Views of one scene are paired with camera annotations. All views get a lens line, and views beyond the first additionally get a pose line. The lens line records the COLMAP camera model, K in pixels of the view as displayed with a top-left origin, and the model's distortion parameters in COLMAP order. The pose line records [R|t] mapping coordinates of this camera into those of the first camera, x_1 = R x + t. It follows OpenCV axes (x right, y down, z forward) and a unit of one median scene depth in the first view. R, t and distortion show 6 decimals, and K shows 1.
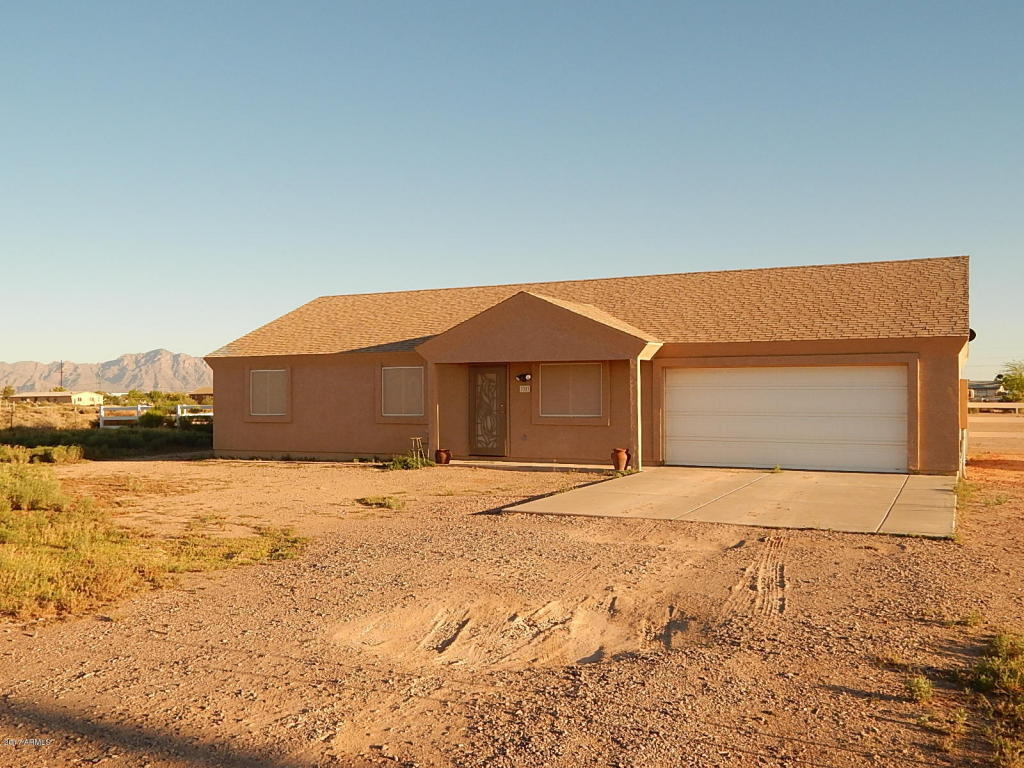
lens RADIAL K [[943.2, 0, 511.2], [0, 943.2, 385.1], [0, 0, 1]] dist [0.018738, -0.001847]
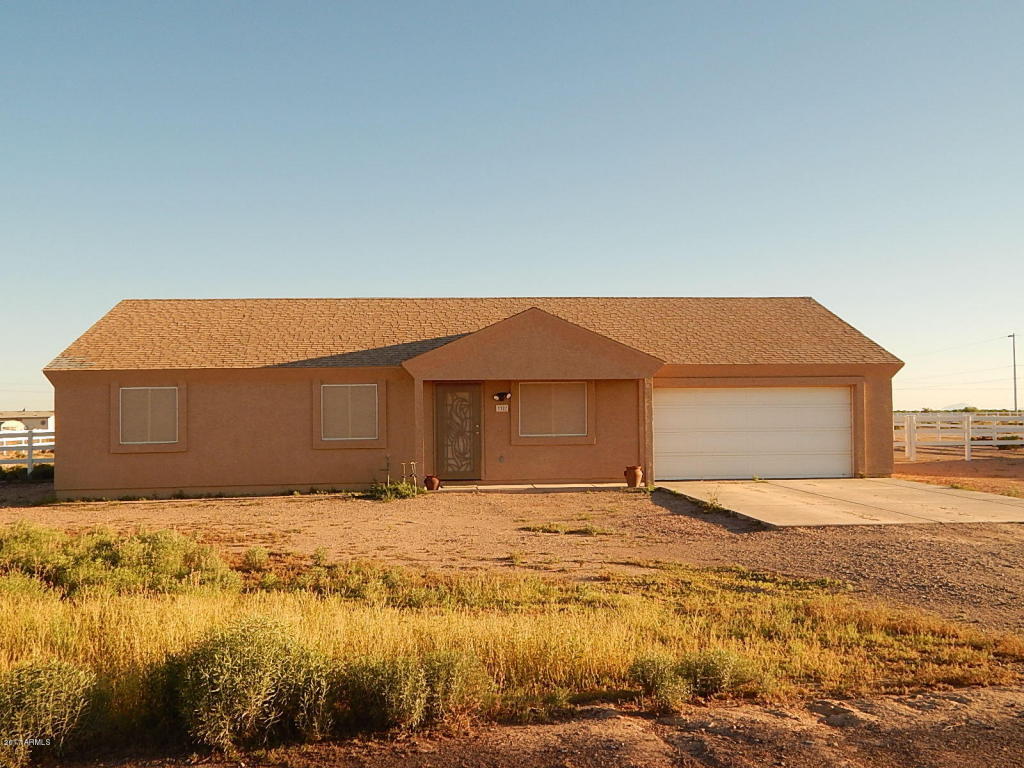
lens RADIAL K [[943.2, 0, 511.7], [0, 943.2, 383.3], [0, 0, 1]] dist [0.018738, -0.001847]
pose [[0.848349, 0.012717, 0.529285, -0.488762], [0.003710, 0.999544, -0.029962, 0.007467], [-0.529424, 0.027381, 0.847915, 0.182696]]
